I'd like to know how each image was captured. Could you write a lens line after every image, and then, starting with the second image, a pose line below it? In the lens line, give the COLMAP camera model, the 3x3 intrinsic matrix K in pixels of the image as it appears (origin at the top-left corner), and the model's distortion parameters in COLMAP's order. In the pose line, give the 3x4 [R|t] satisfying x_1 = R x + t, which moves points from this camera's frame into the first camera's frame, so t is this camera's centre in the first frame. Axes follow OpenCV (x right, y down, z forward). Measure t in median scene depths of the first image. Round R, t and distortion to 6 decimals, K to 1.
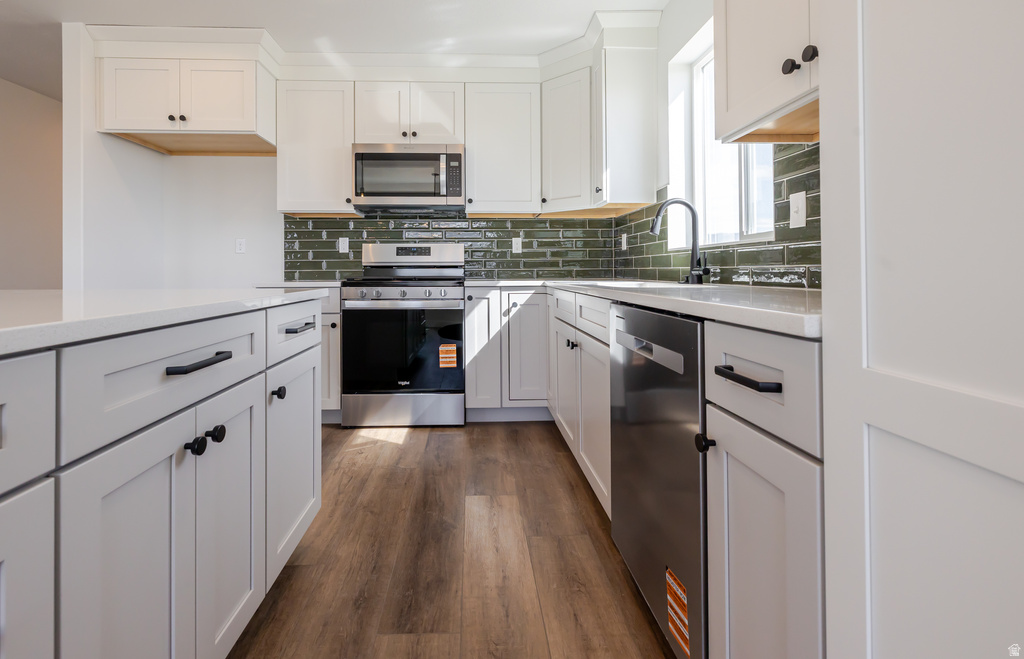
lens RADIAL K [[461.1, 0, 475.4], [0, 461.1, 263.9], [0, 0, 1]] dist [-0.001084, -0.000103]
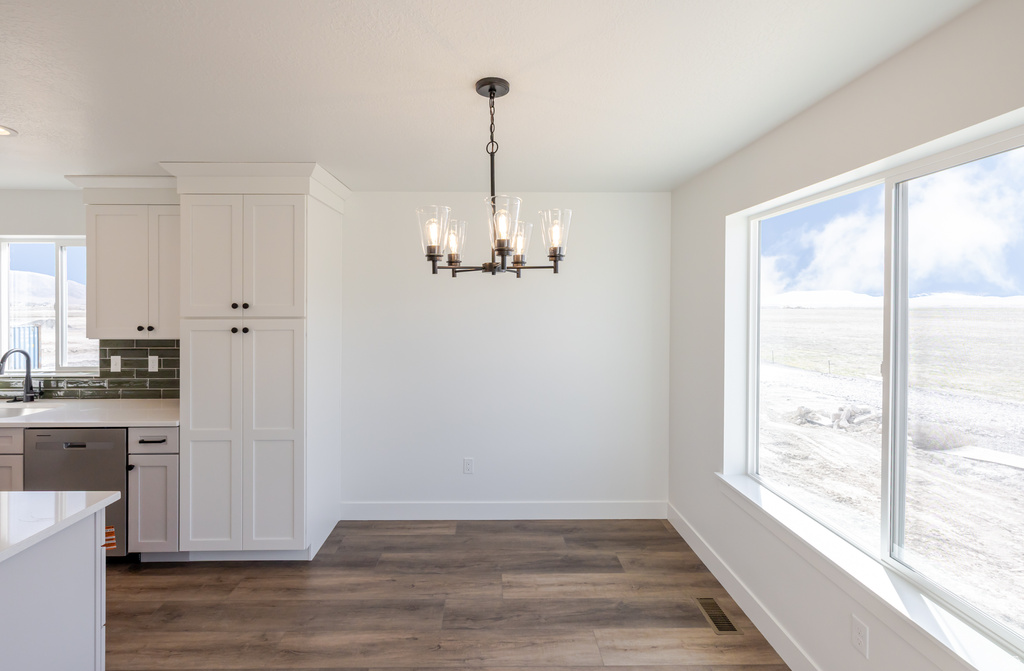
lens RADIAL K [[440.5, 0, 508.0], [0, 440.5, 307.1], [0, 0, 1]] dist [0.001257, 0.000129]
pose [[-0.009344, -0.003074, 0.999952, -0.771698], [-0.015884, 0.999870, 0.002925, -0.228736], [-0.999830, -0.015855, -0.009392, -0.462033]]
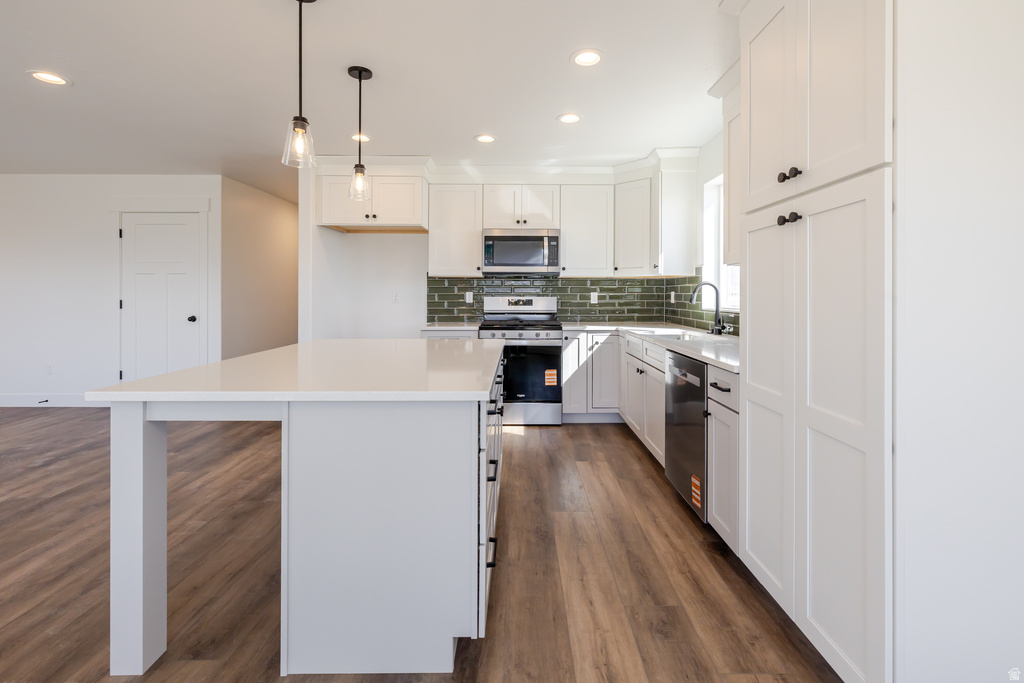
lens RADIAL K [[454.7, 0, 513.4], [0, 454.7, 294.3], [0, 0, 1]] dist [0.000336, 0.000175]
pose [[0.999750, 0.005907, -0.021556, -0.148368], [-0.005561, 0.999855, 0.016098, -0.087424], [0.021648, -0.015974, 0.999638, -0.441956]]
